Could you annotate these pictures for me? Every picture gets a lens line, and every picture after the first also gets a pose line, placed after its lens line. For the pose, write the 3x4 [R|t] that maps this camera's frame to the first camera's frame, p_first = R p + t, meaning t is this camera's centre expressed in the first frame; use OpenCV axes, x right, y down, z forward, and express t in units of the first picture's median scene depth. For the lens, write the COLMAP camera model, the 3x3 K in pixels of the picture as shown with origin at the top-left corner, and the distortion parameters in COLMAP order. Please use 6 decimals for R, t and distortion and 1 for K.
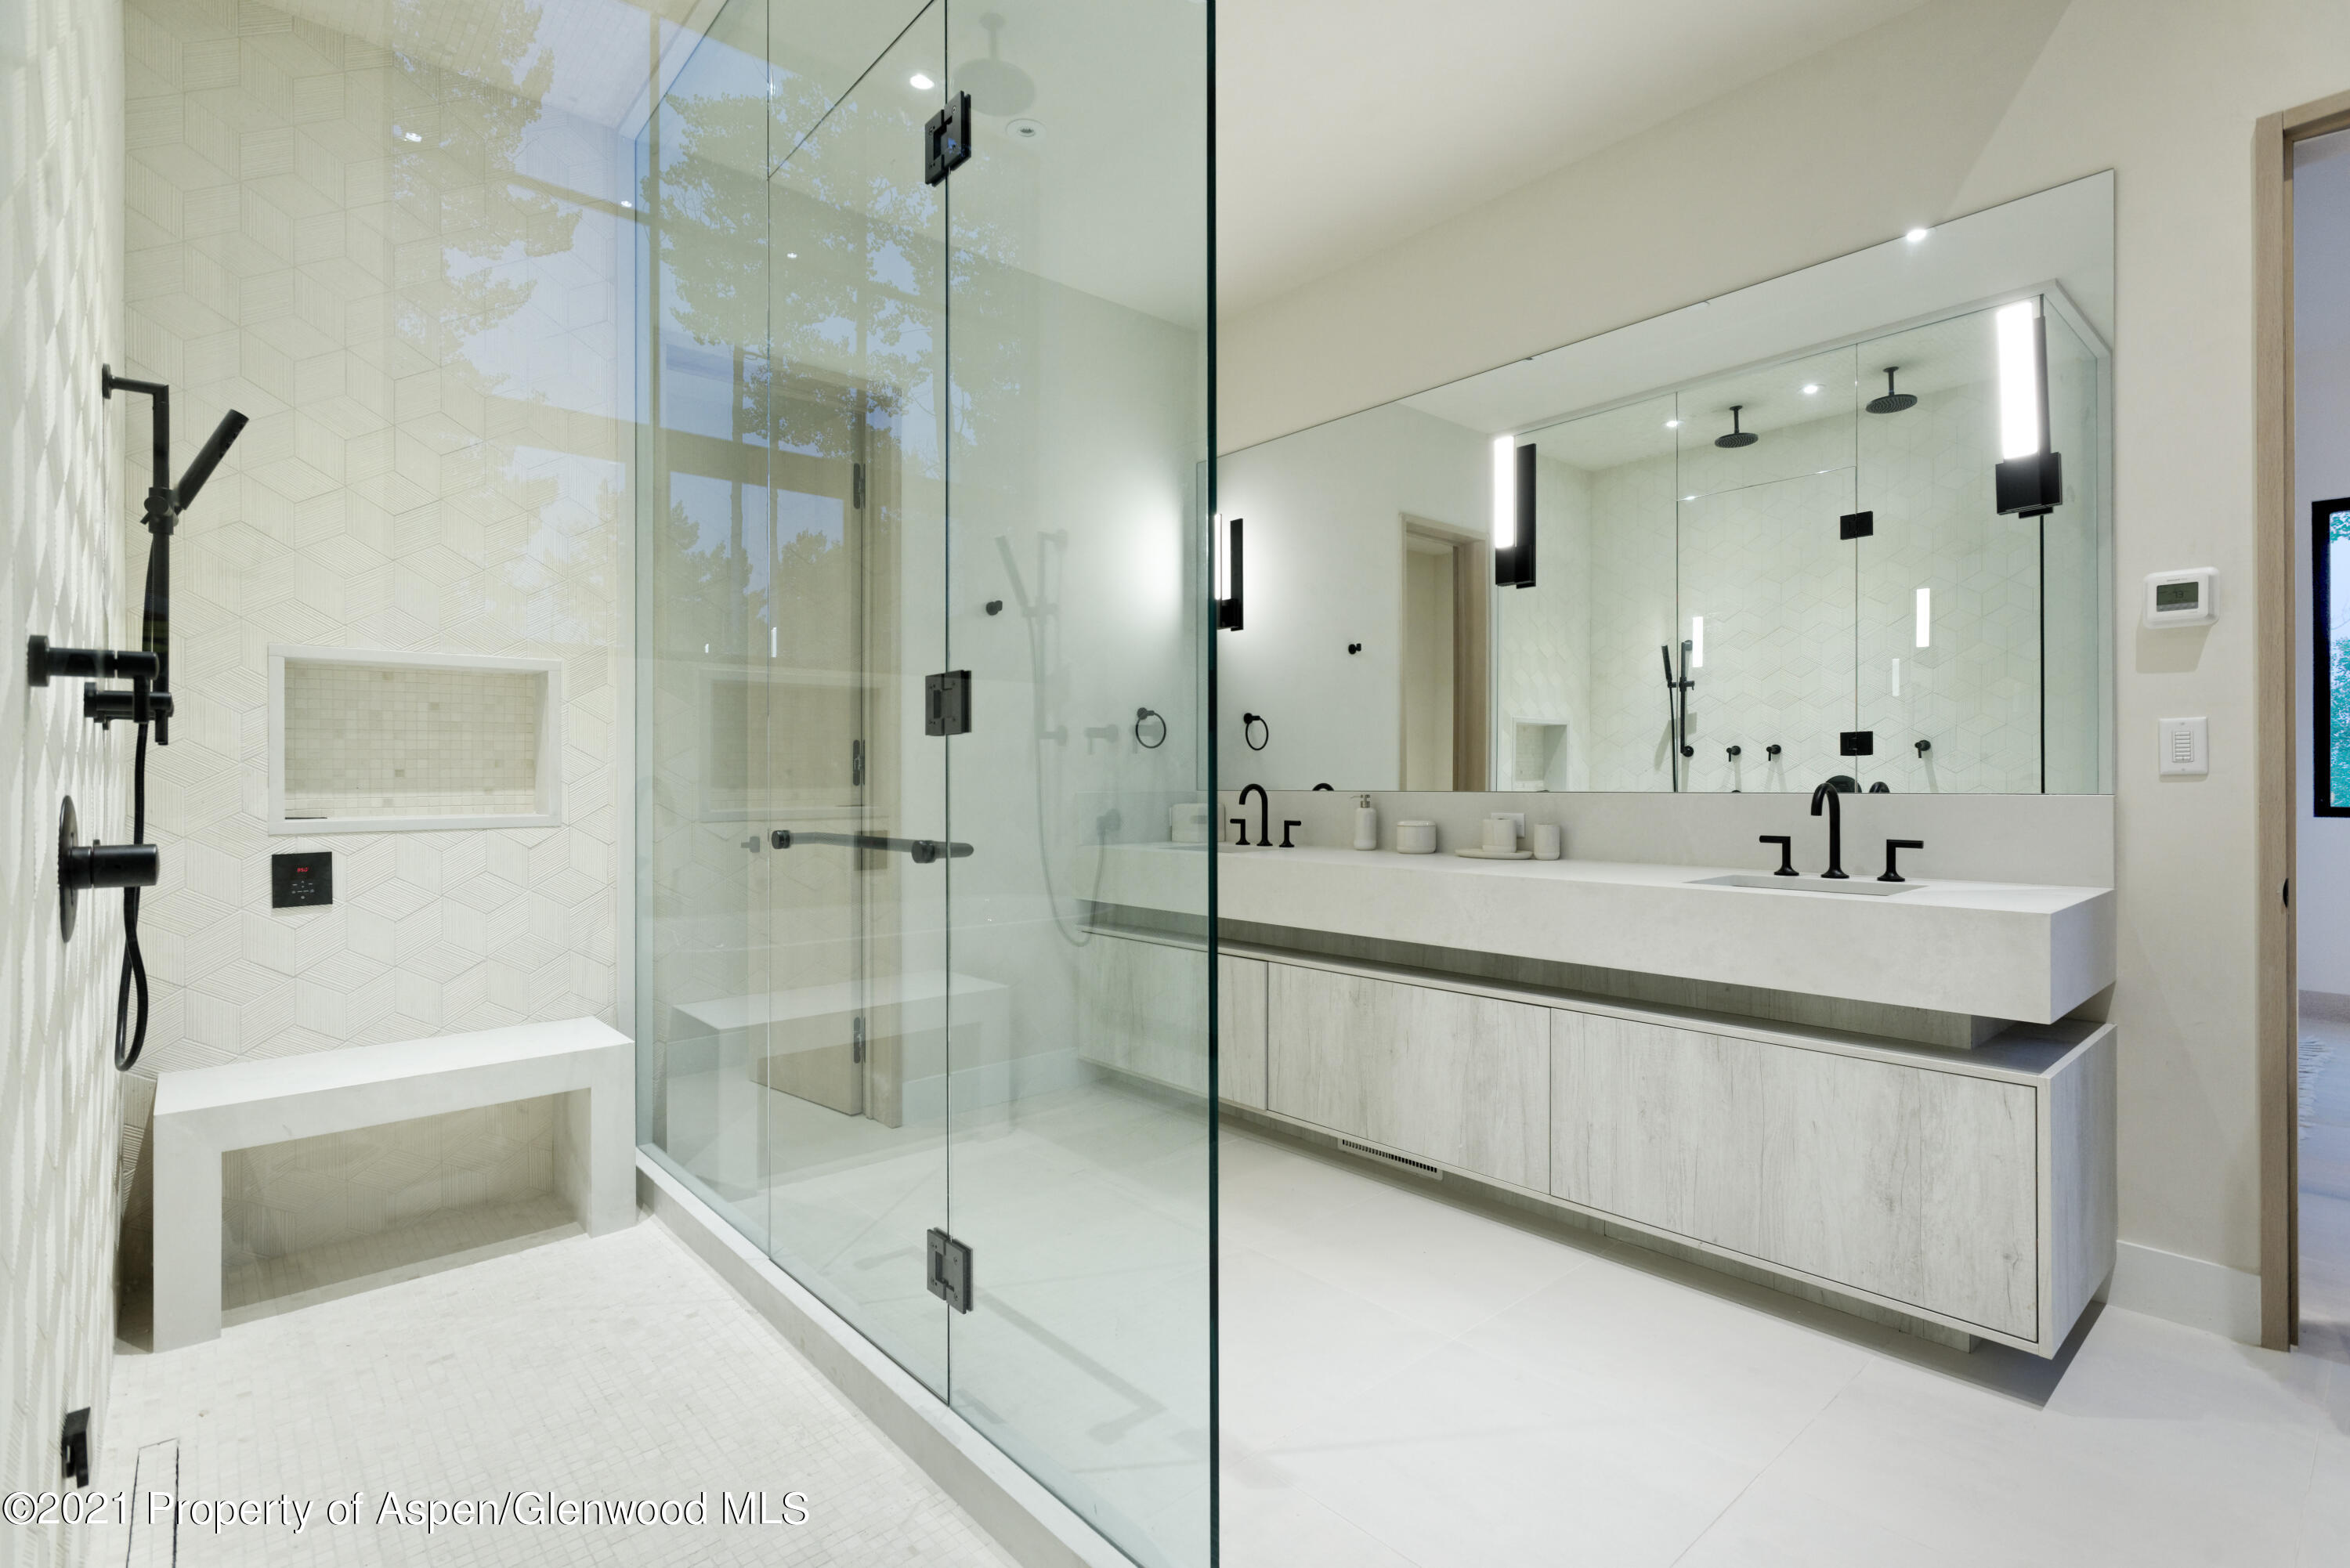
lens RADIAL K [[1108.9, 0, 1174.8], [0, 1108.9, 777.6], [0, 0, 1]] dist [0.000057, 0.000003]
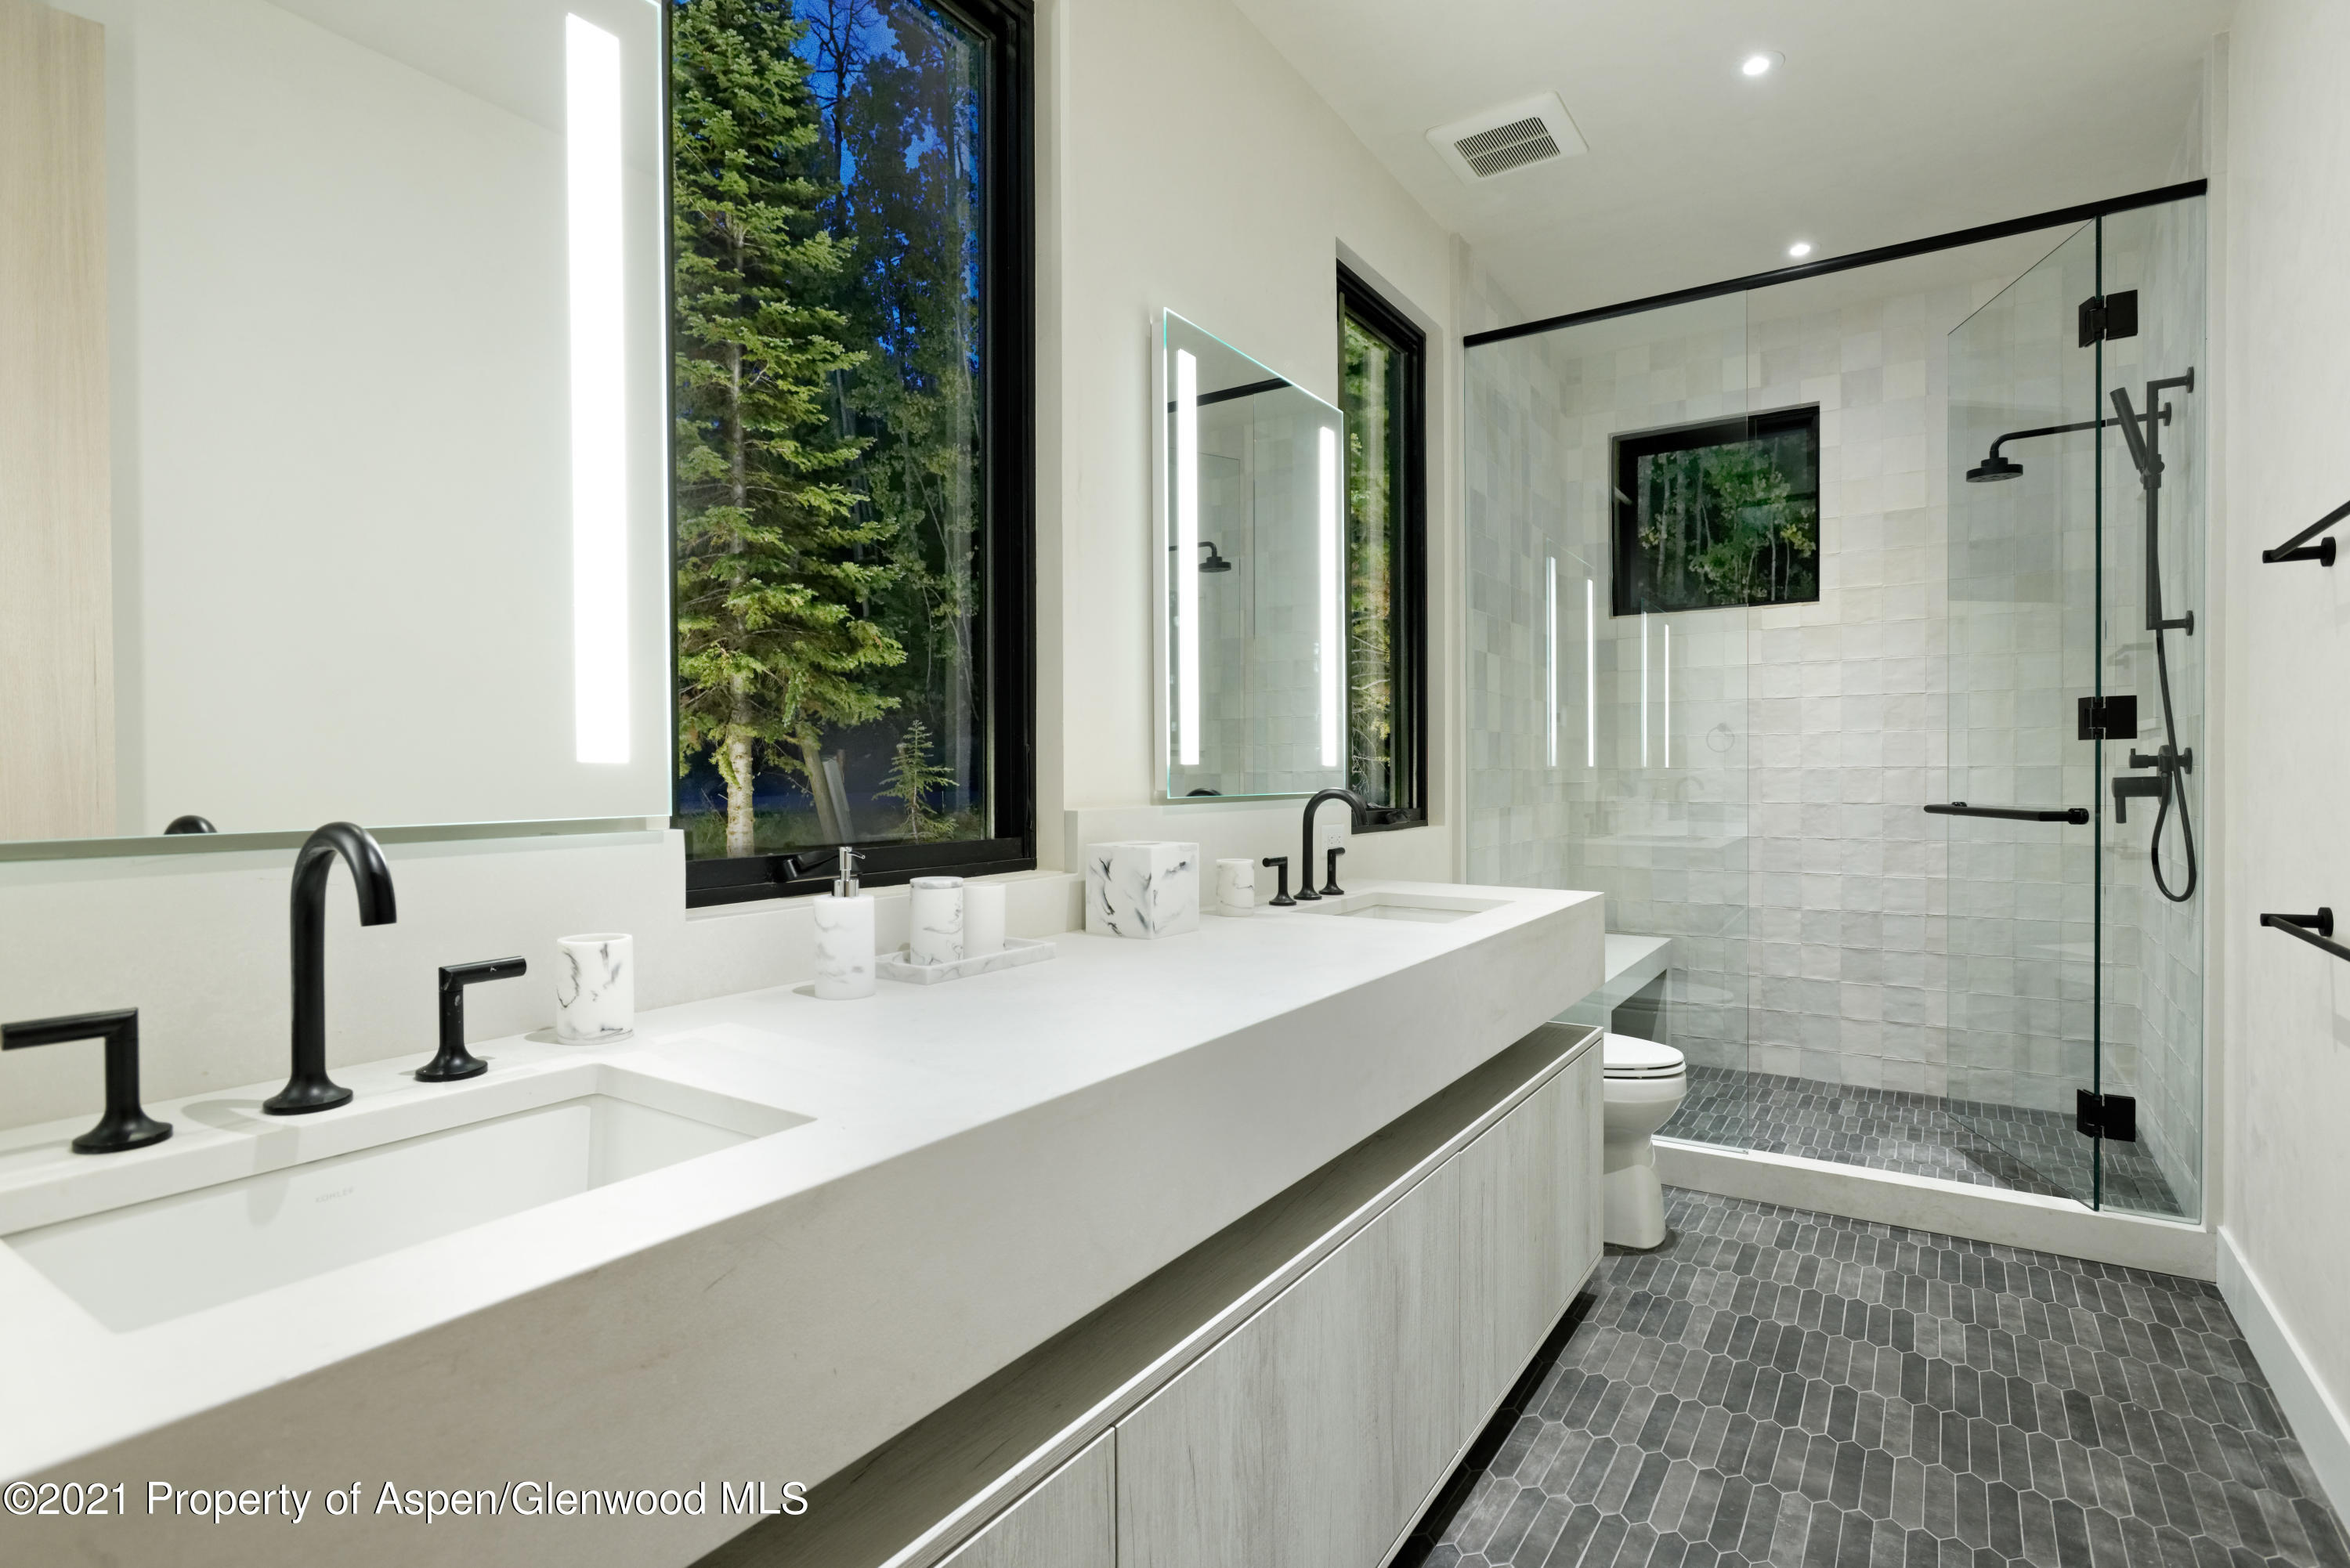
lens RADIAL K [[1193.7, 0, 1171.5], [0, 1193.7, 782.1], [0, 0, 1]] dist [-0.000752, -0.000138]
pose [[-0.267068, -0.004343, 0.963668, 0.196520], [-0.004233, 0.999985, 0.003333, -0.006638], [-0.963668, -0.003189, -0.267083, 0.849789]]
